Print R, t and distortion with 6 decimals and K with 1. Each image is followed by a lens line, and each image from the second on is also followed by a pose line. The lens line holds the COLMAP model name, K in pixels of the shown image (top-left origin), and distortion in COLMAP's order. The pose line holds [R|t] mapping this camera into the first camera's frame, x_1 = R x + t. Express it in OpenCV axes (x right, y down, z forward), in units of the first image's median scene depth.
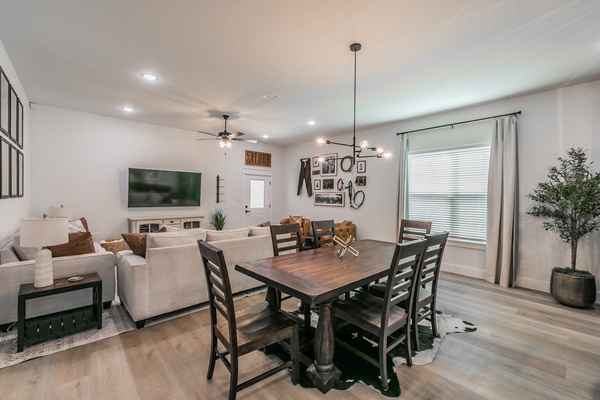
lens RADIAL K [[265.7, 0, 301.4], [0, 265.7, 197.8], [0, 0, 1]] dist [-0.001842, -0.000987]
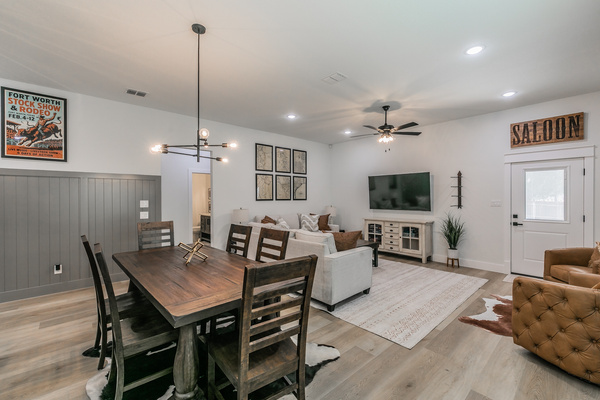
lens RADIAL K [[265.7, 0, 297.8], [0, 265.7, 199.7], [0, 0, 1]] dist [-0.001842, -0.000987]
pose [[0.003021, -0.000806, -0.999995, 0.453761], [-0.000821, 0.999999, -0.000809, -0.003553], [0.999995, 0.000824, 0.003021, 0.559852]]
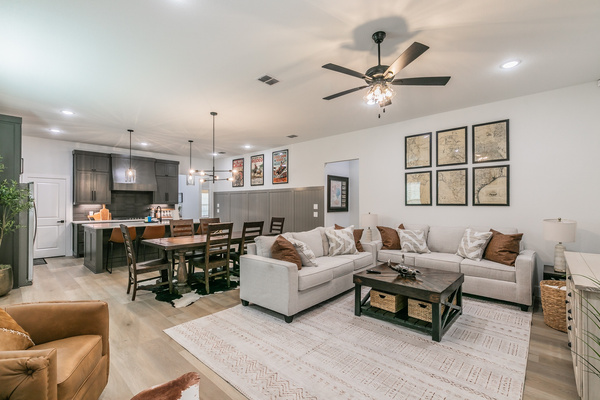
lens RADIAL K [[273.2, 0, 301.2], [0, 273.2, 203.7], [0, 0, 1]] dist [-0.003774, 0.001616]
pose [[-0.996603, -0.007075, -0.082045, -0.086030], [-0.007330, 0.999969, 0.002801, -0.006047], [0.082023, 0.003393, -0.996625, 1.161251]]
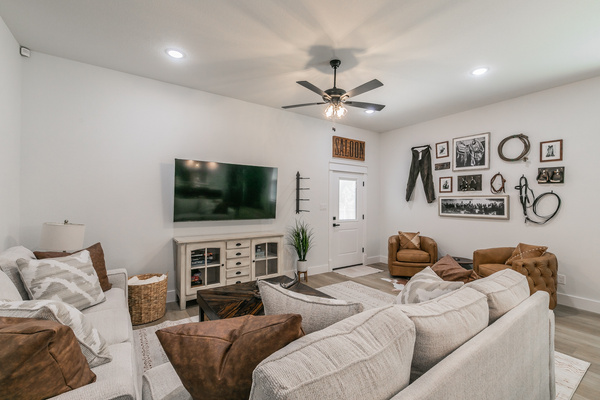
lens RADIAL K [[265.7, 0, 307.7], [0, 265.7, 199.9], [0, 0, 1]] dist [-0.001842, -0.000987]
pose [[0.993551, -0.006799, -0.113181, -0.221512], [0.005482, 0.999914, -0.011941, -0.006359], [0.113252, 0.011244, 0.993503, 0.342710]]
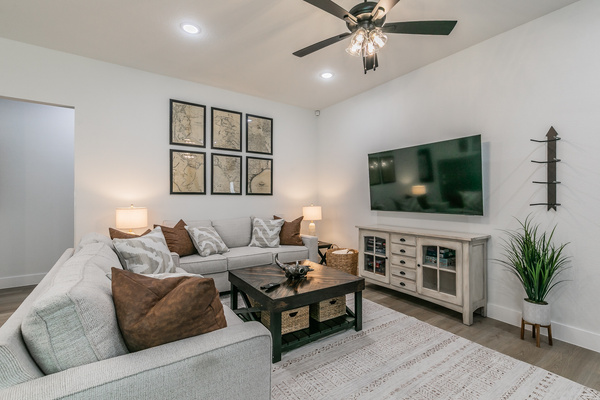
lens RADIAL K [[273.2, 0, 299.9], [0, 273.2, 200.3], [0, 0, 1]] dist [-0.003774, 0.001616]
pose [[-0.135114, -0.006186, -0.990811, 0.074168], [-0.006770, 0.999963, -0.005320, 0.012709], [0.990807, 0.005989, -0.135151, 0.758249]]
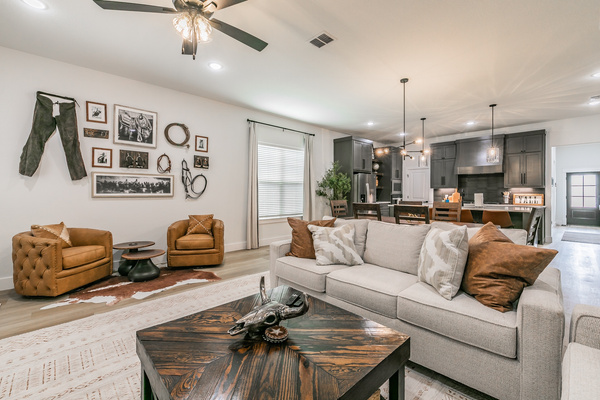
lens RADIAL K [[265.7, 0, 305.4], [0, 265.7, 189.7], [0, 0, 1]] dist [-0.001842, -0.000987]
pose [[-0.026510, -0.006678, 0.999626, -0.515227], [-0.005691, 0.999962, 0.006530, 0.008437], [-0.999632, -0.005516, -0.026547, 0.671616]]
